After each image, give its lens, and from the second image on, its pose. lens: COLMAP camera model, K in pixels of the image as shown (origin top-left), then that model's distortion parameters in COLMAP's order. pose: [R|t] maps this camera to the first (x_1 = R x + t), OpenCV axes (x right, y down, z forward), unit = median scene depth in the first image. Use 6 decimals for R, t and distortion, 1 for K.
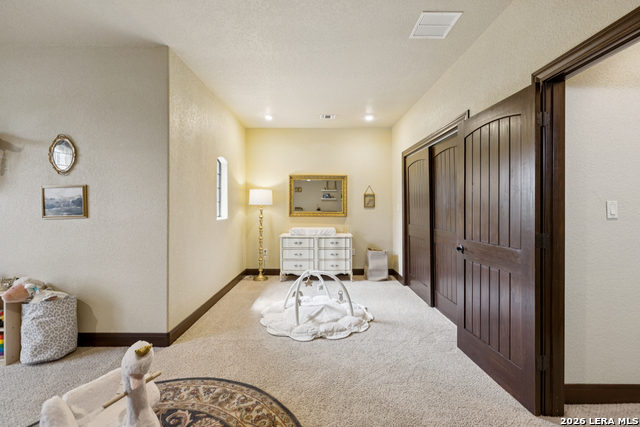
lens RADIAL K [[272.5, 0, 322.9], [0, 272.5, 209.7], [0, 0, 1]] dist [-0.000197, -0.000210]
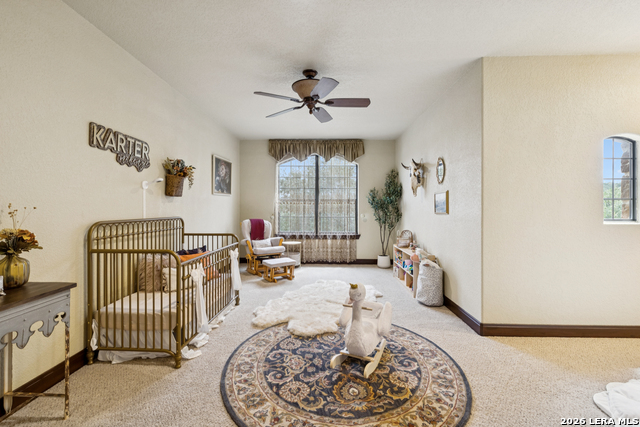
lens RADIAL K [[272.5, 0, 315.0], [0, 272.5, 208.7], [0, 0, 1]] dist [-0.000197, -0.000210]
pose [[-0.043682, 0.005091, -0.999033, 0.498752], [-0.012562, 0.999905, 0.005644, 0.002497], [0.998967, 0.012796, -0.043614, 0.361251]]
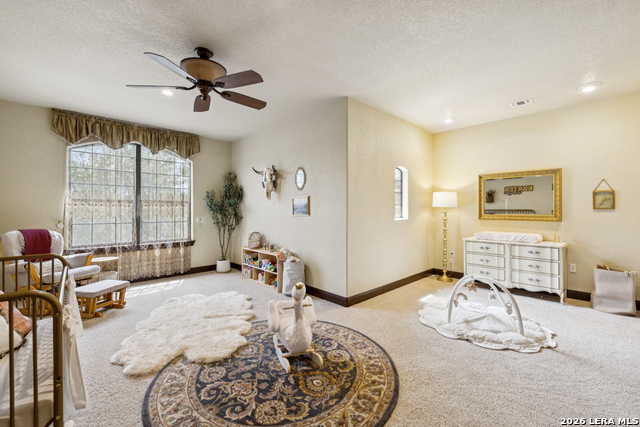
lens RADIAL K [[272.5, 0, 317.4], [0, 272.5, 212.2], [0, 0, 1]] dist [-0.000197, -0.000210]
pose [[0.679053, 0.005826, -0.734066, 0.344630], [-0.006425, 0.999977, 0.001993, 0.004384], [0.734061, 0.003364, 0.679075, -0.074400]]
